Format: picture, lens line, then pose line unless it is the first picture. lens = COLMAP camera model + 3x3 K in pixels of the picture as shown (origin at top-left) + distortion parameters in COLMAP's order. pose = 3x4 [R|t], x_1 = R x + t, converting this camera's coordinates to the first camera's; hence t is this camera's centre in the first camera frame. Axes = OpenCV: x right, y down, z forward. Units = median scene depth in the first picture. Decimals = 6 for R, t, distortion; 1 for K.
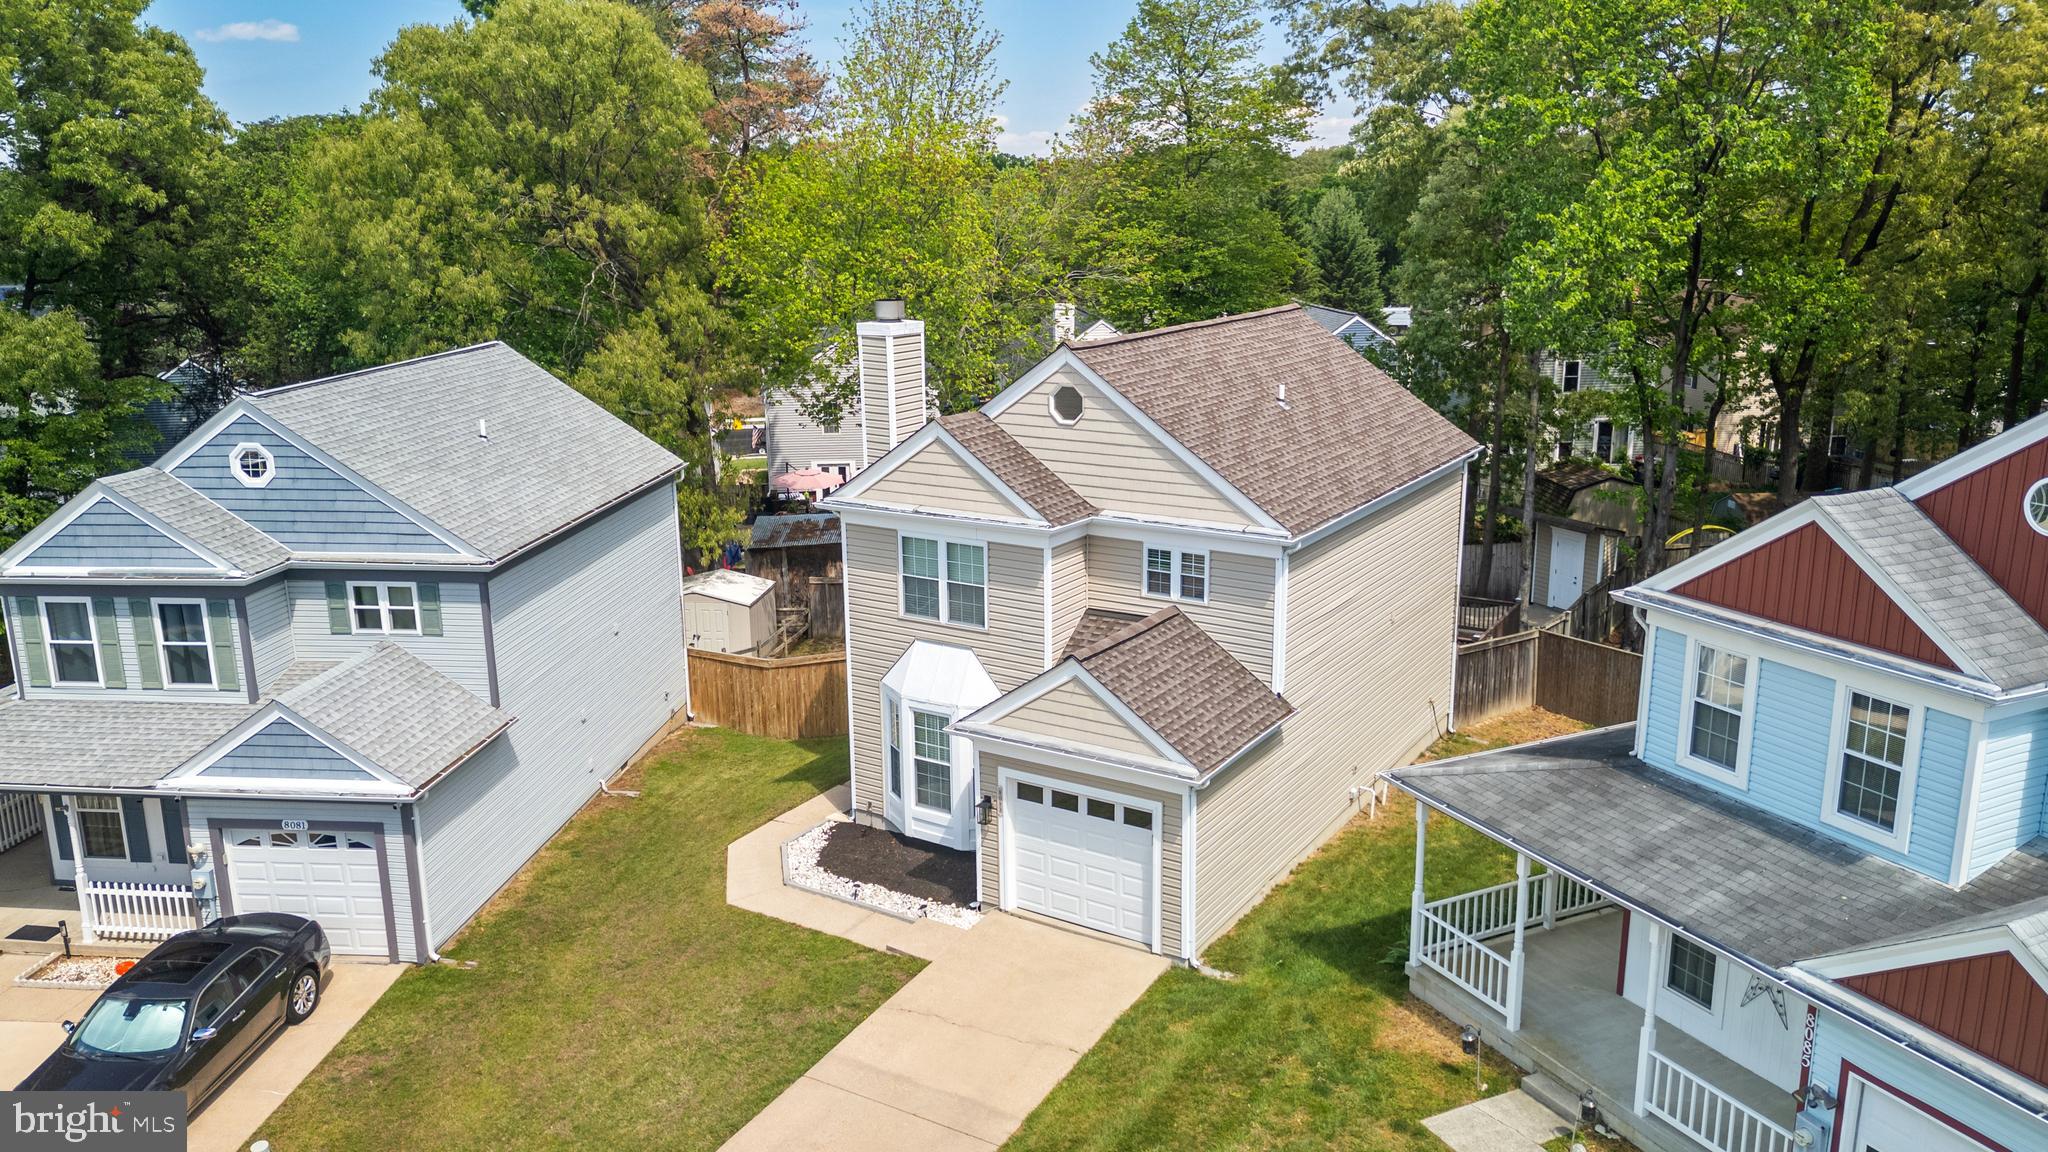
lens RADIAL K [[1510.7, 0, 1024.0], [0, 1510.7, 576.0], [0, 0, 1]] dist [0.090910, -0.115448]
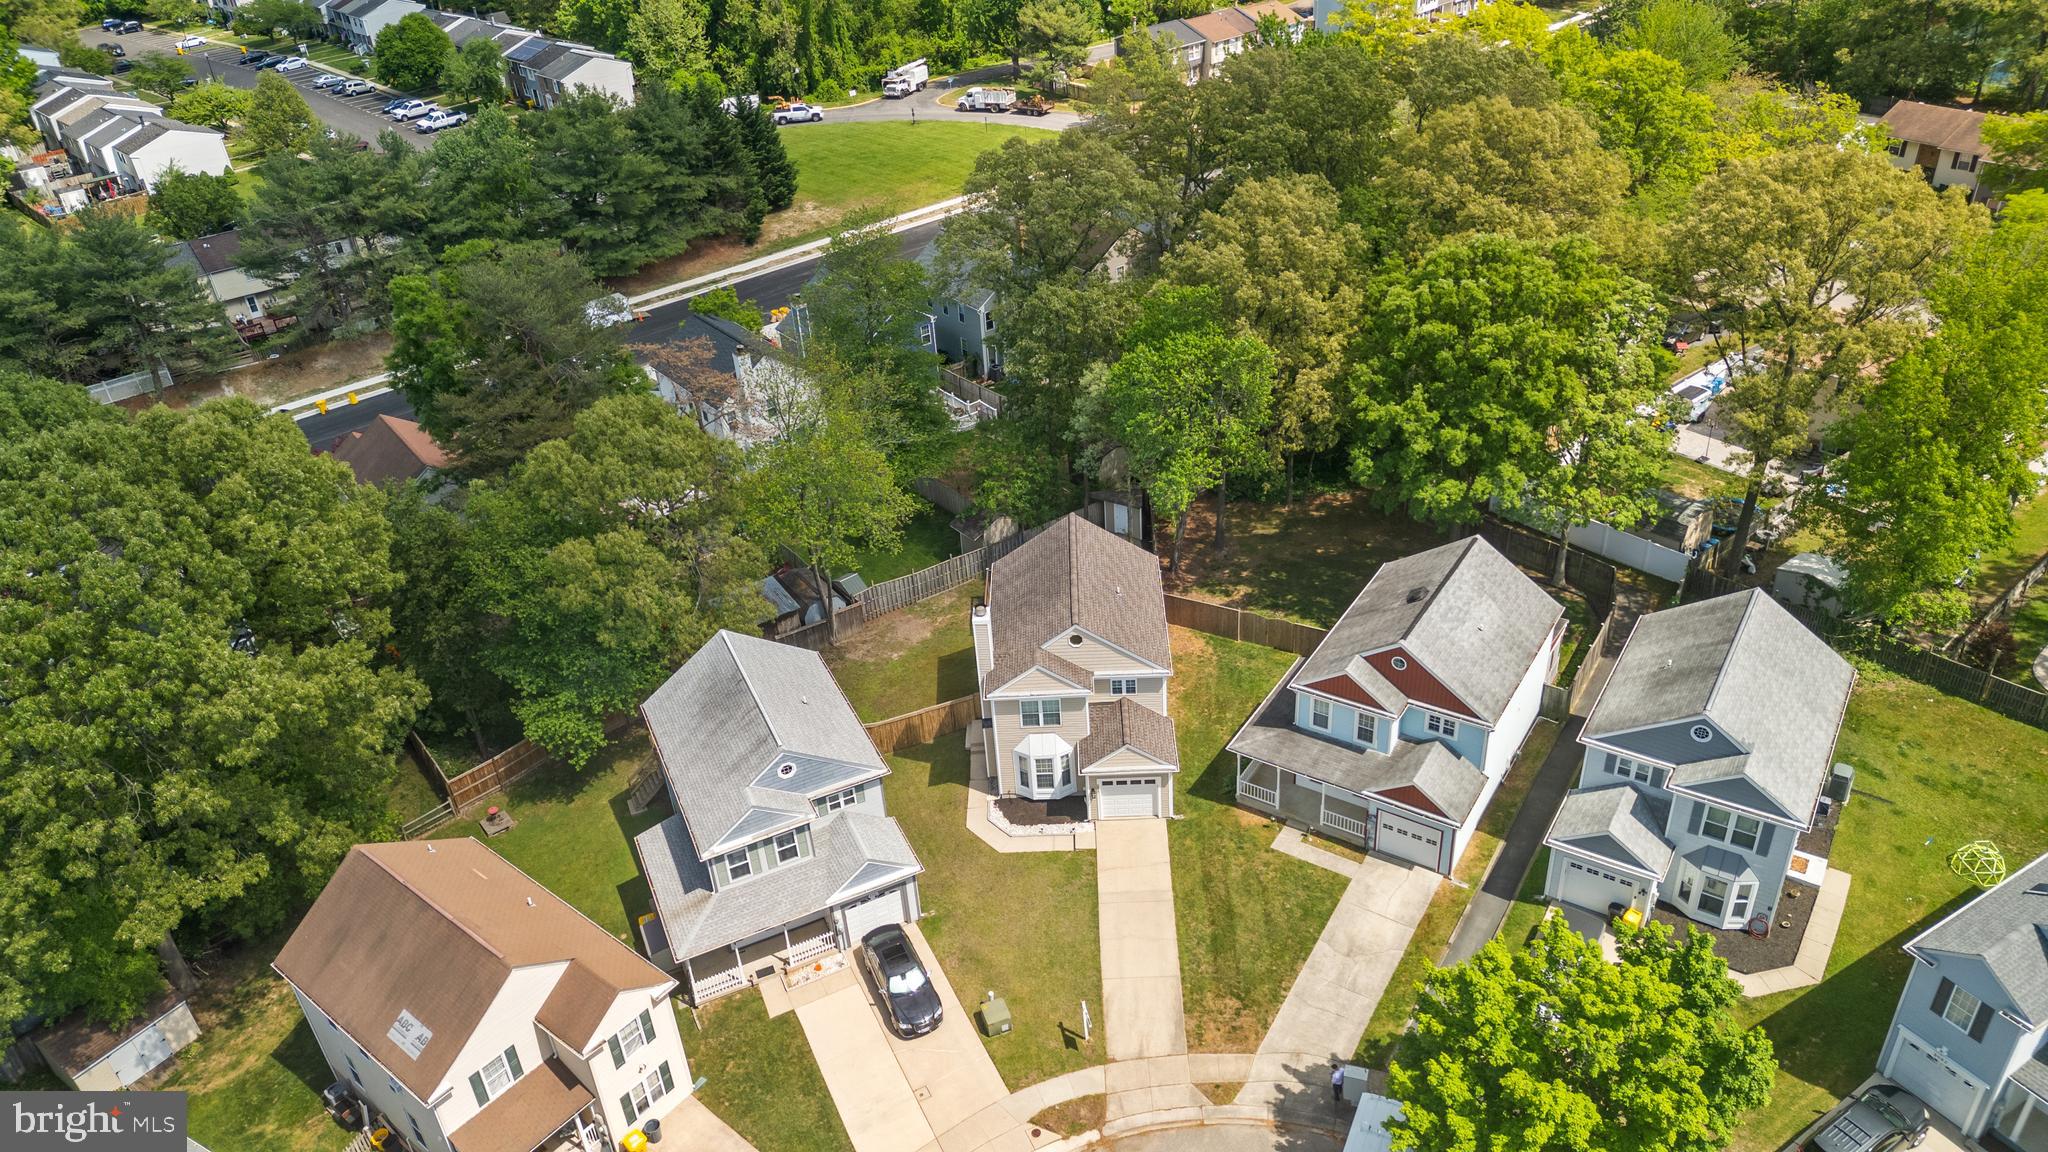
lens RADIAL K [[1433.8, 0, 1029.2], [0, 1433.8, 568.3], [0, 0, 1]] dist [0.093227, -0.098439]
pose [[0.851493, -0.310612, 0.422469, -1.073513], [0.173155, 0.927039, 0.332591, -1.090108], [-0.494952, -0.210047, 0.843151, -1.062209]]
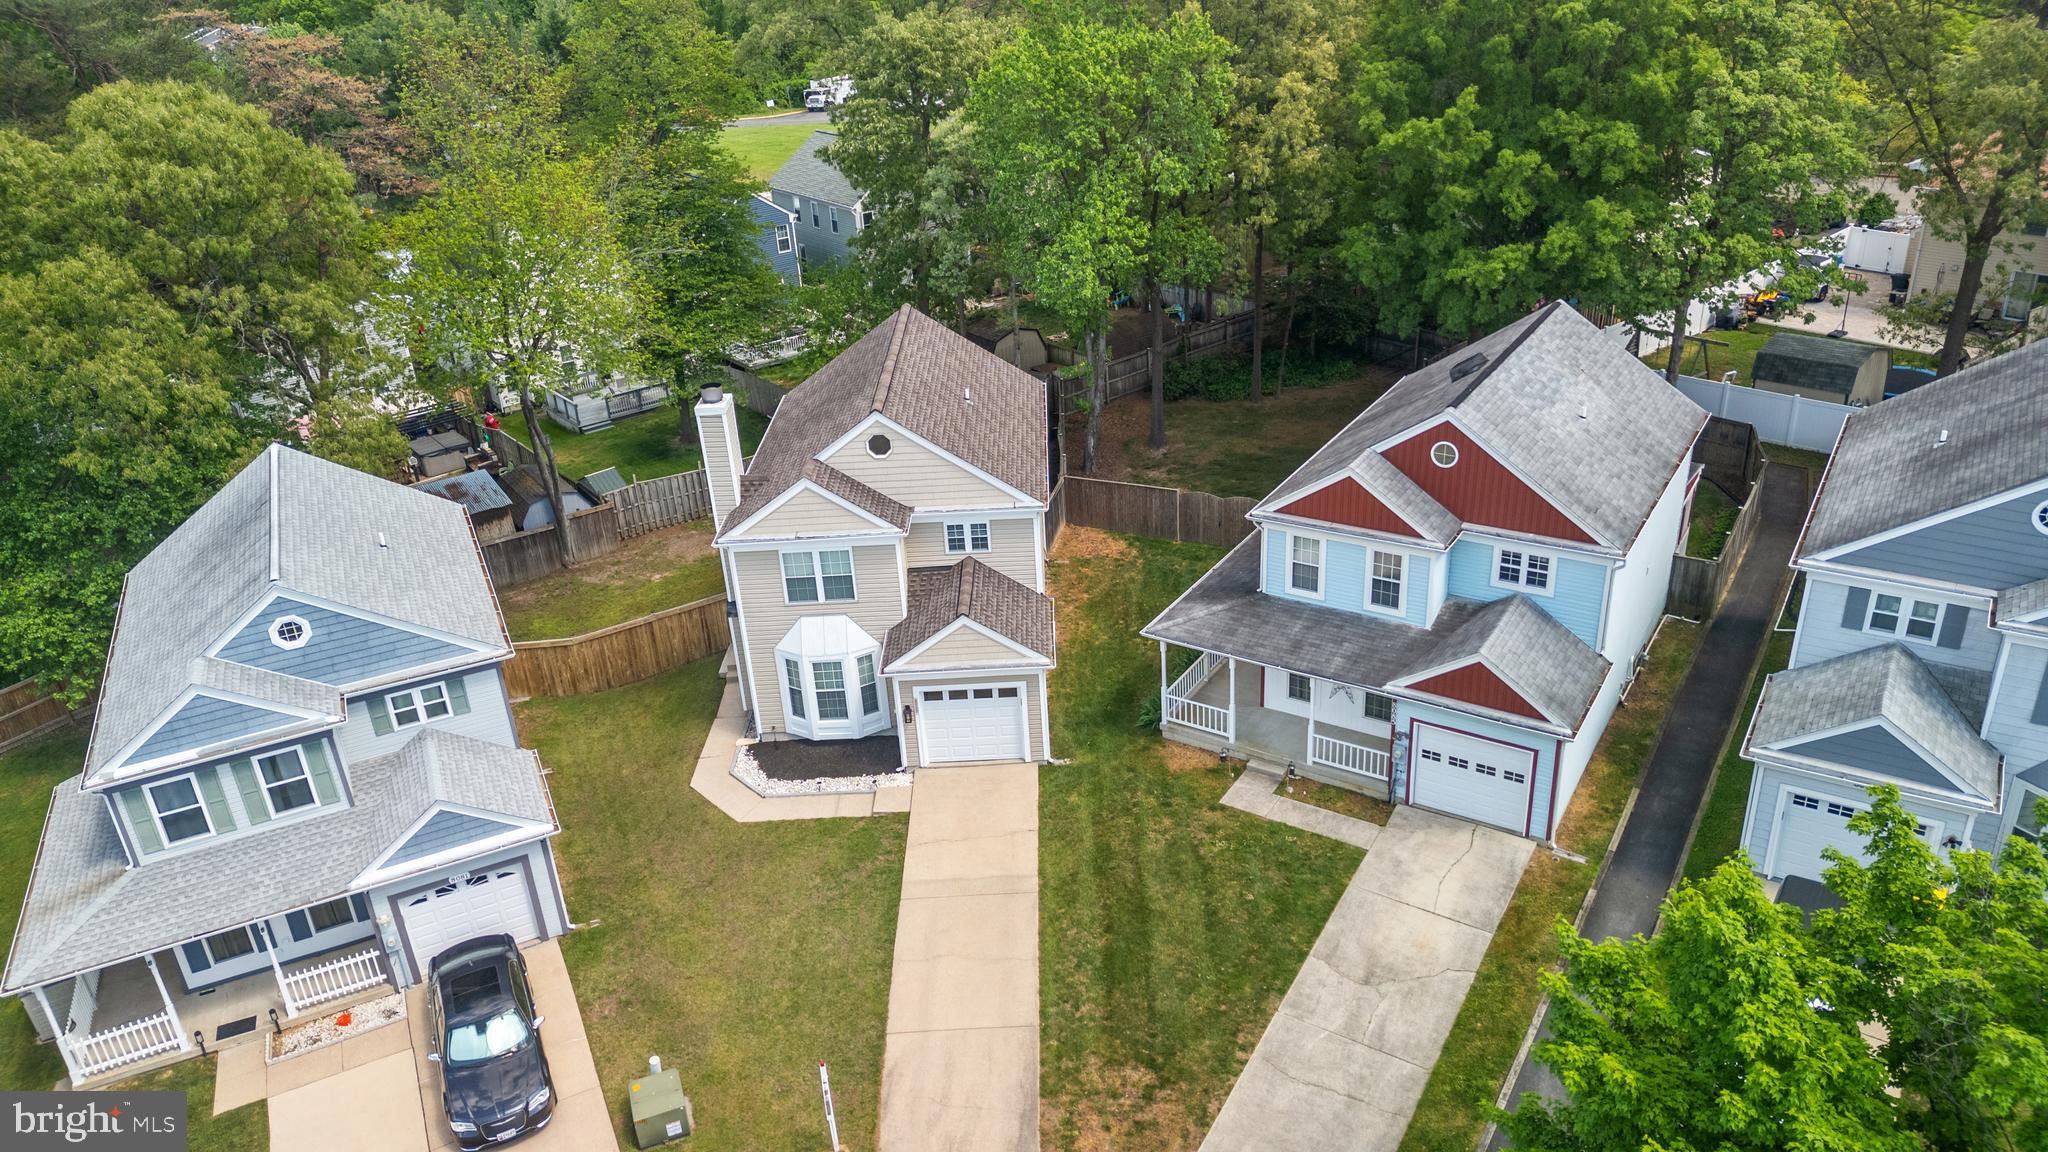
lens RADIAL K [[1424.3, 0, 1024.0], [0, 1424.3, 576.0], [0, 0, 1]] dist [0.085787, -0.097787]
pose [[0.849011, -0.265302, 0.456941, -0.541281], [0.172843, 0.956675, 0.234302, -0.301066], [-0.499305, -0.119946, 0.858084, -0.323154]]
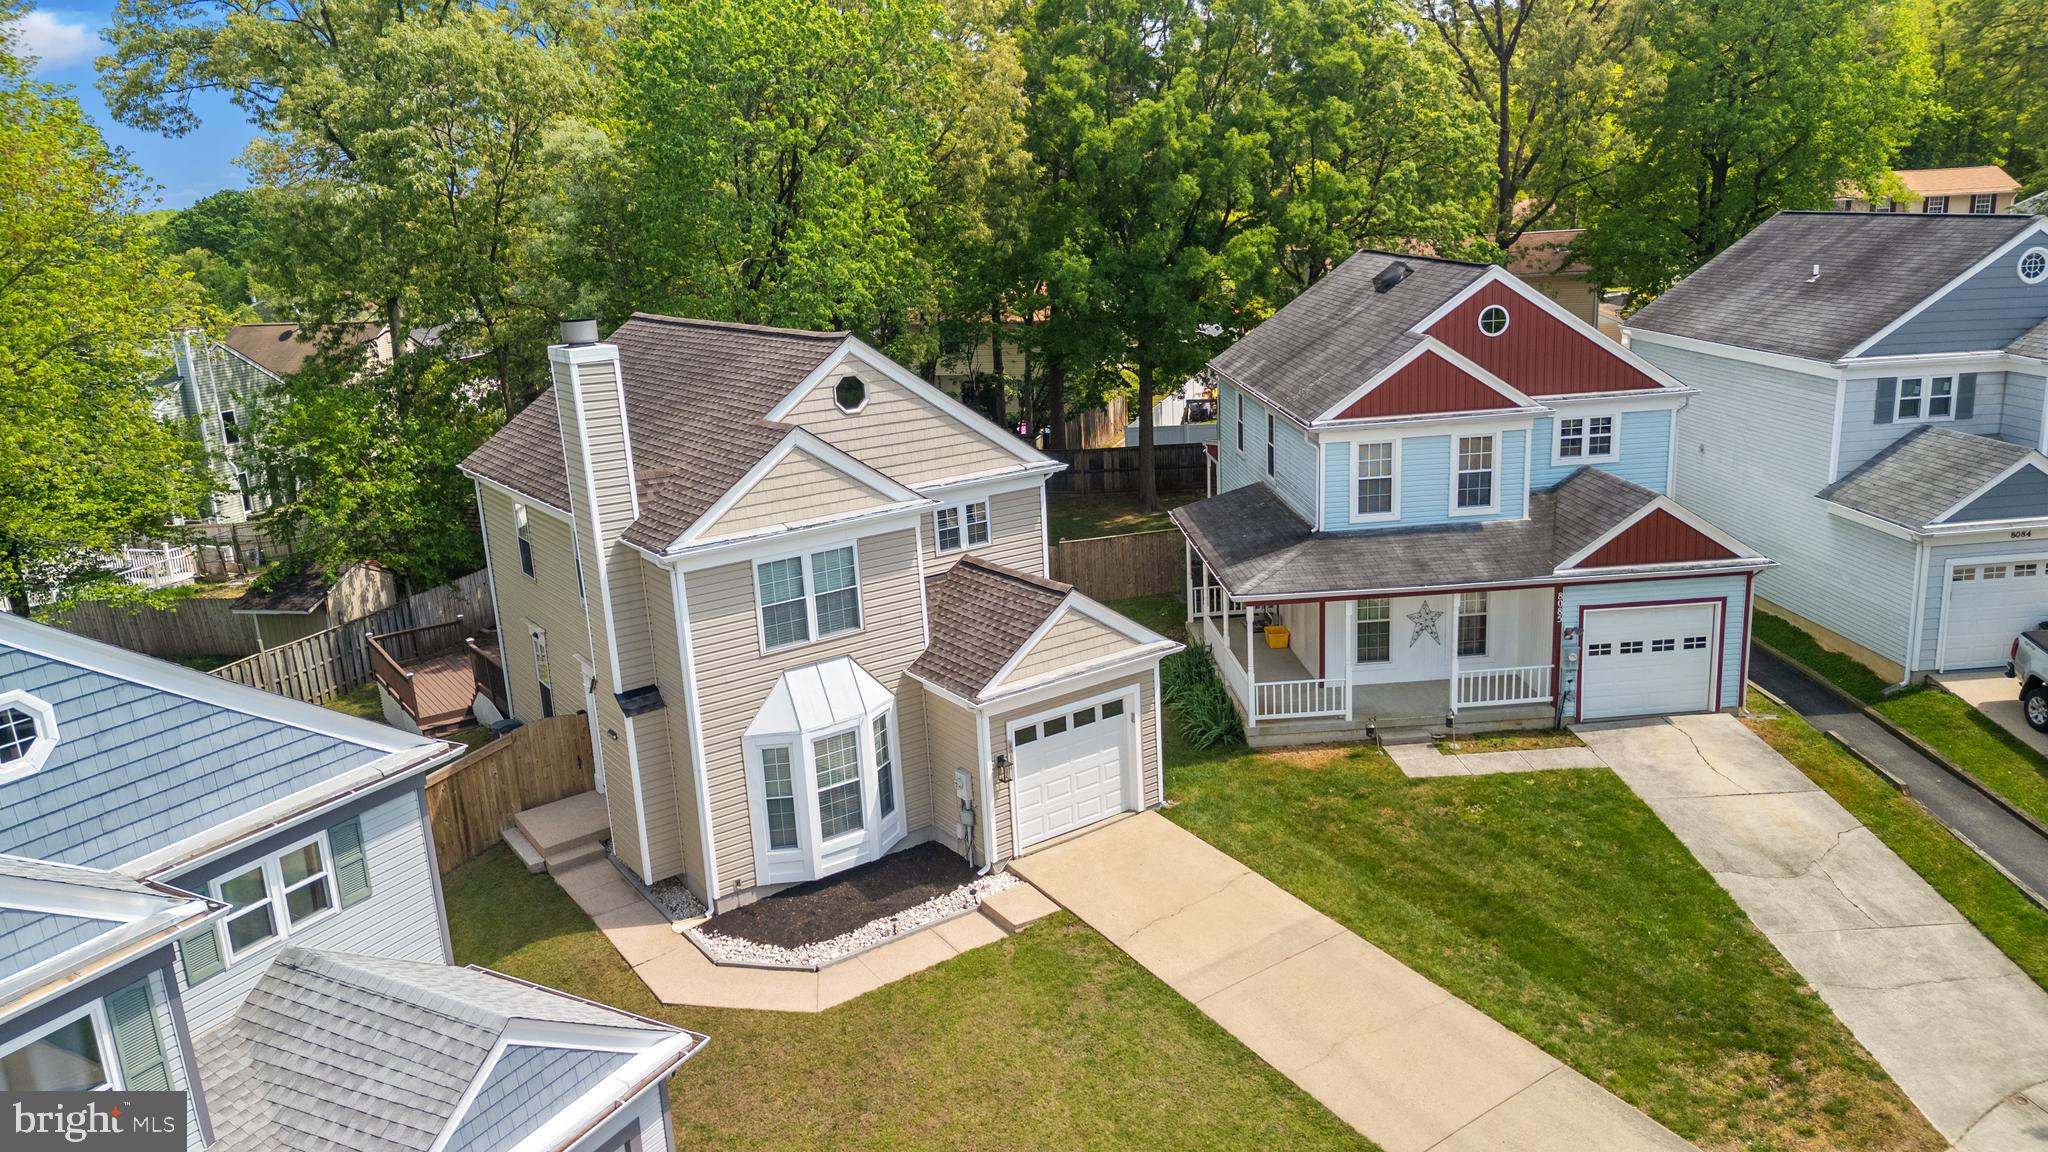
lens RADIAL K [[1433.8, 0, 1029.2], [0, 1433.8, 568.3], [0, 0, 1]] dist [0.093227, -0.098439]
pose [[0.382199, -0.240250, 0.892302, -0.822309], [0.270543, 0.952393, 0.140548, -0.105888], [-0.883589, 0.187689, 0.429002, 0.502888]]
